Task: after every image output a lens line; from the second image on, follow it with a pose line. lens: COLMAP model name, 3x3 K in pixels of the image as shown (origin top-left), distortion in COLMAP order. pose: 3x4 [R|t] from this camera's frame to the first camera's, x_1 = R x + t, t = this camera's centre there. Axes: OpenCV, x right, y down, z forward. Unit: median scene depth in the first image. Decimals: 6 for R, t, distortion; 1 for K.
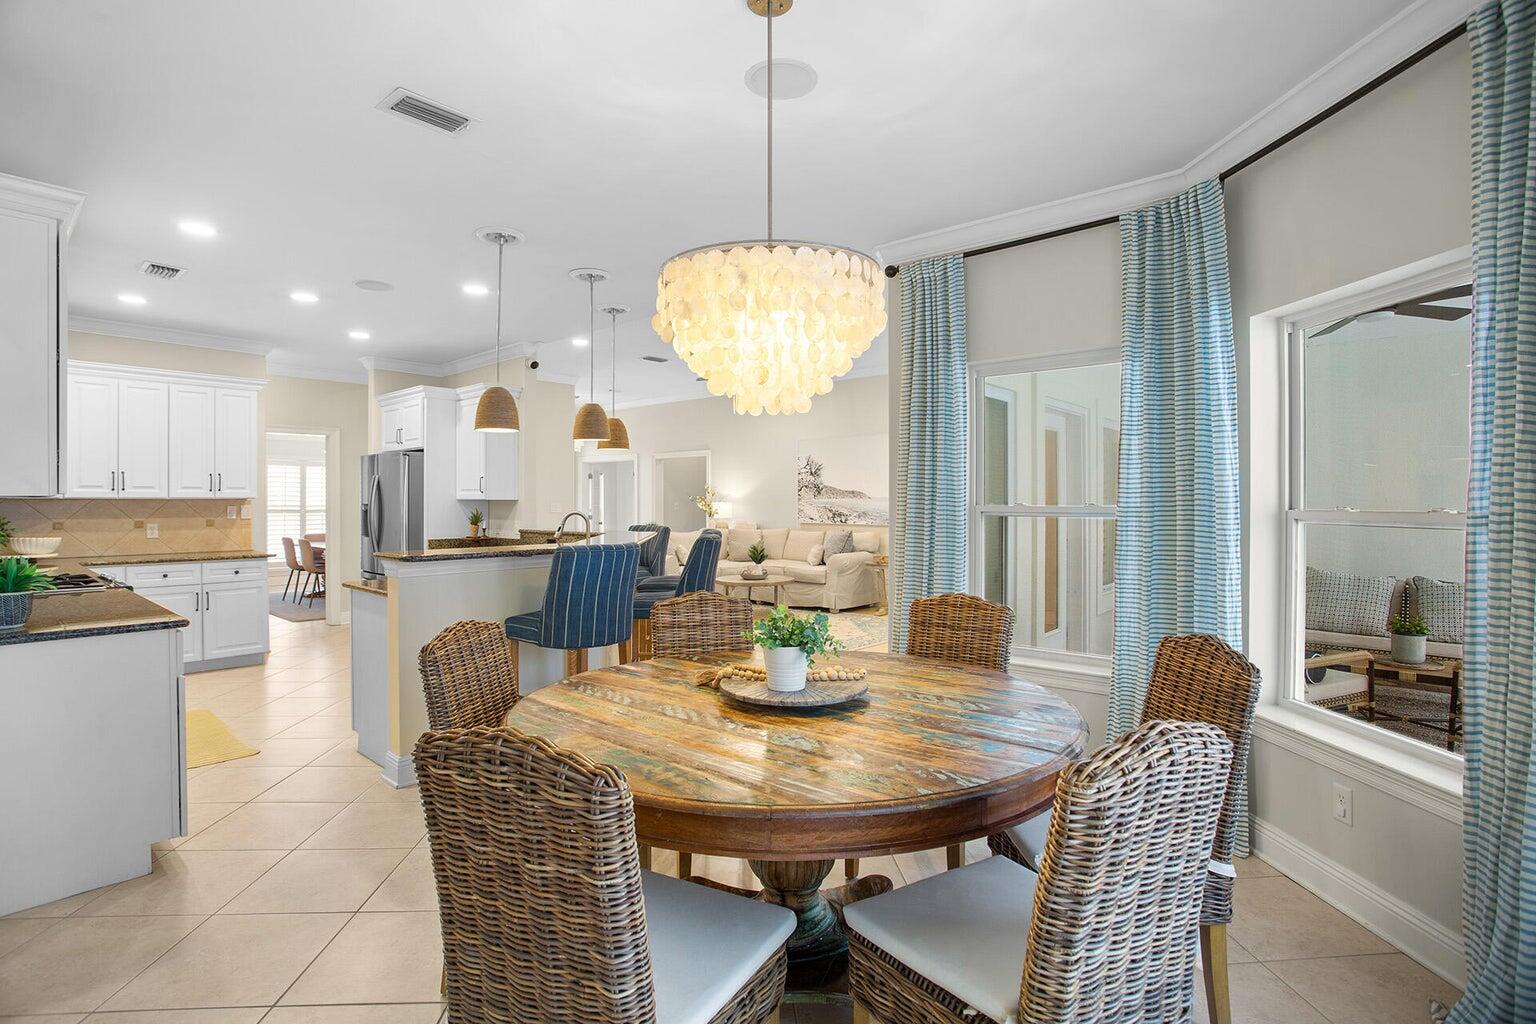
lens RADIAL K [[753.2, 0, 767.1], [0, 753.2, 509.6], [0, 0, 1]] dist [-0.050771, 0.016928]
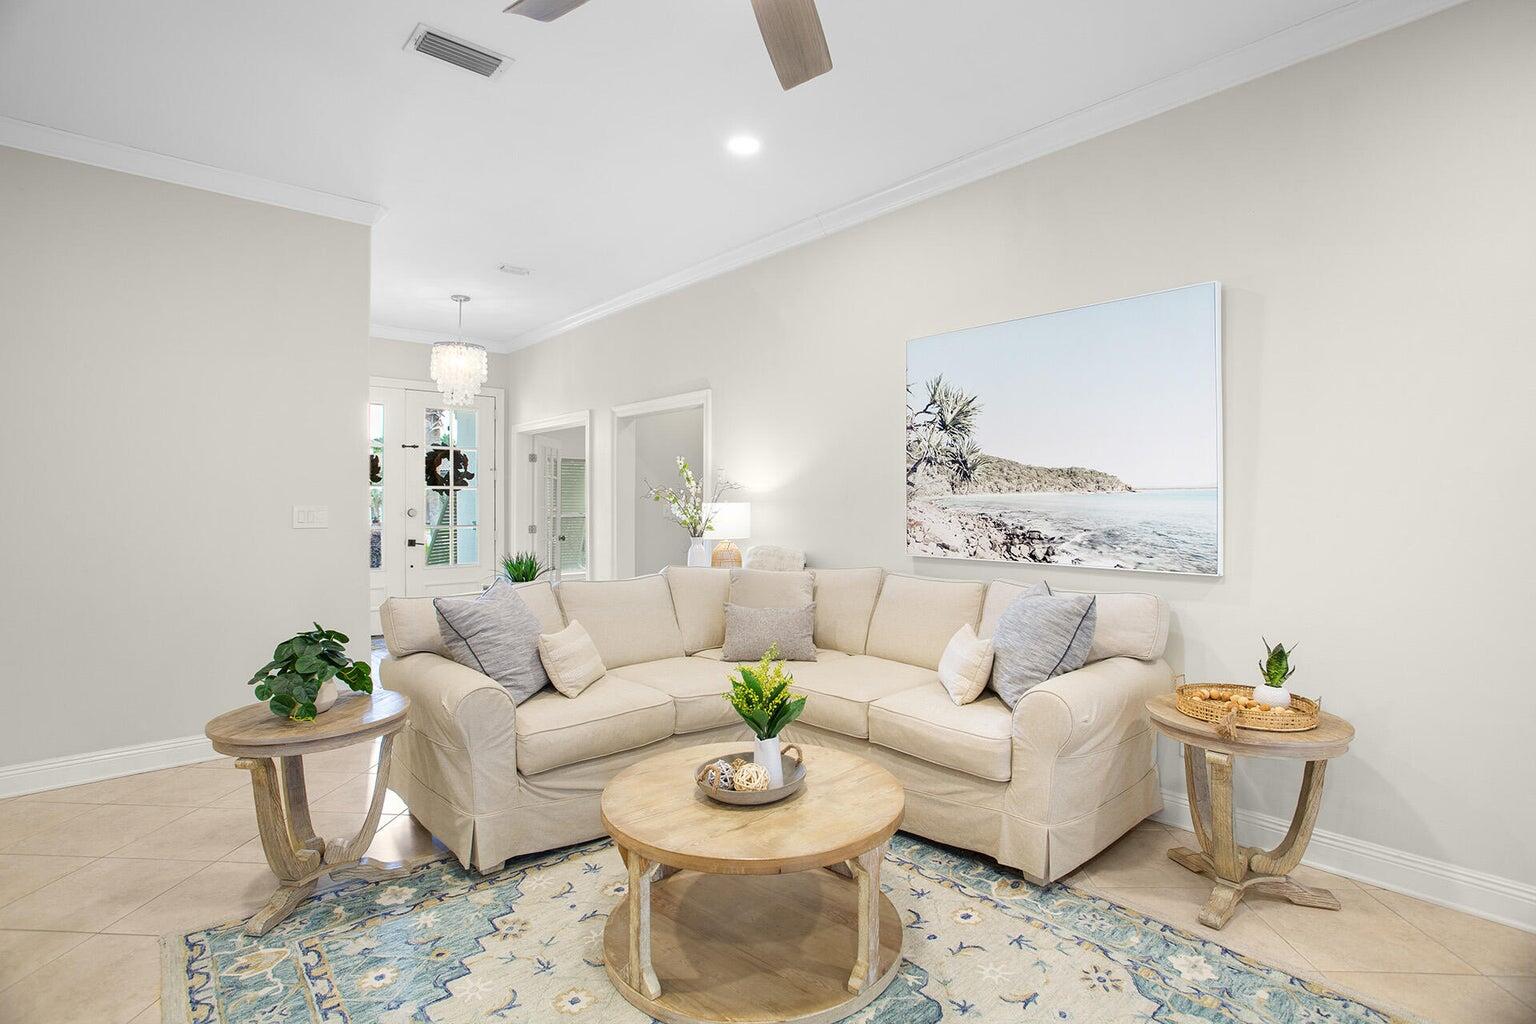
lens RADIAL K [[753.2, 0, 770.7], [0, 753.2, 509.2], [0, 0, 1]] dist [-0.050771, 0.016928]
pose [[0.993268, 0.002109, -0.115817, 0.017107], [-0.002411, 0.999994, -0.002471, -0.005248], [0.115812, 0.002734, 0.993267, 0.626132]]
